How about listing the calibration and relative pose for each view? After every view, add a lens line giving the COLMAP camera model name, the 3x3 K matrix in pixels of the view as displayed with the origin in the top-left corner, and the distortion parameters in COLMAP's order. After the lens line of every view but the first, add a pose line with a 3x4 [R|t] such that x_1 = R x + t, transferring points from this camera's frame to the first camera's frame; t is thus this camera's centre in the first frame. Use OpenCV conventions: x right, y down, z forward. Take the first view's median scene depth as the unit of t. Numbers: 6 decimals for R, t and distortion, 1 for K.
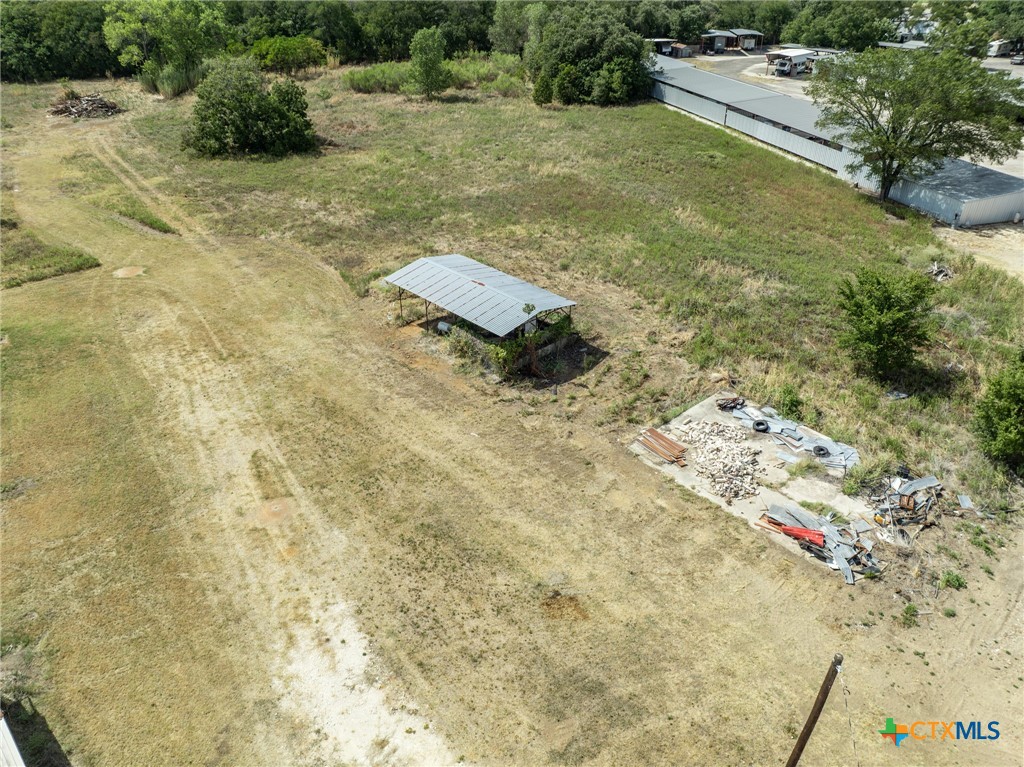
lens RADIAL K [[724.0, 0, 511.6], [0, 724.0, 378.4], [0, 0, 1]] dist [-0.041198, 0.002515]
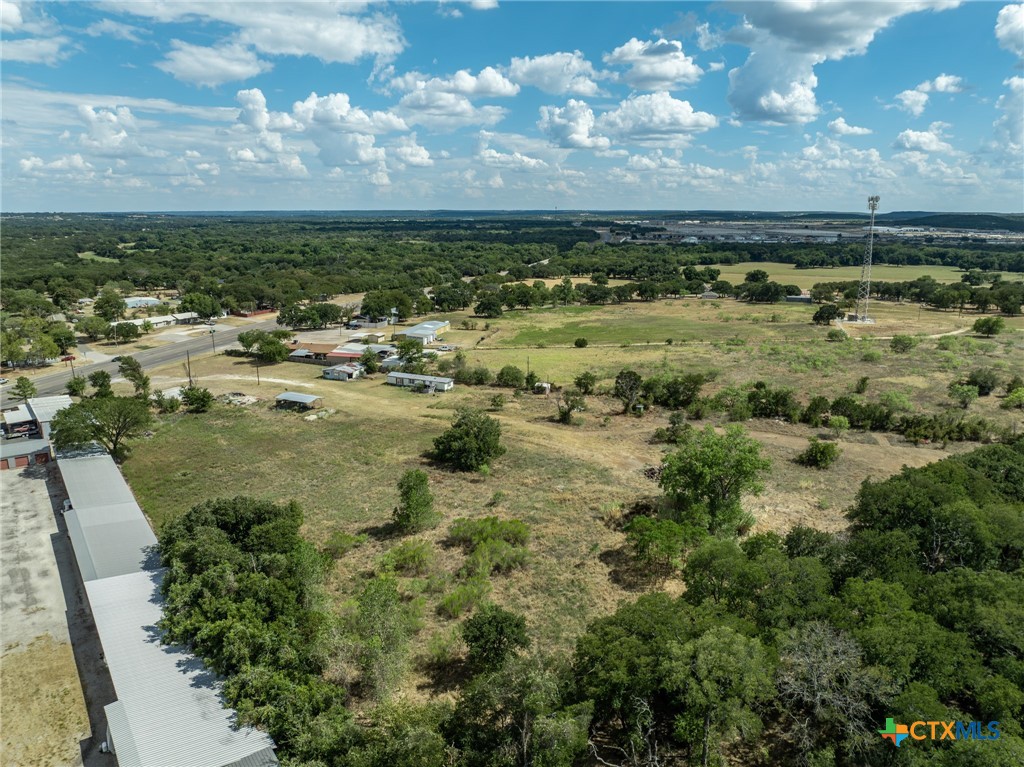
lens RADIAL K [[716.9, 0, 512.0], [0, 716.9, 383.5], [0, 0, 1]] dist [-0.044004, 0.004617]
pose [[-0.935567, 0.079873, -0.343999, 0.207611], [-0.185977, 0.716637, 0.672193, -3.050726], [0.300213, 0.692857, -0.655607, 3.870502]]
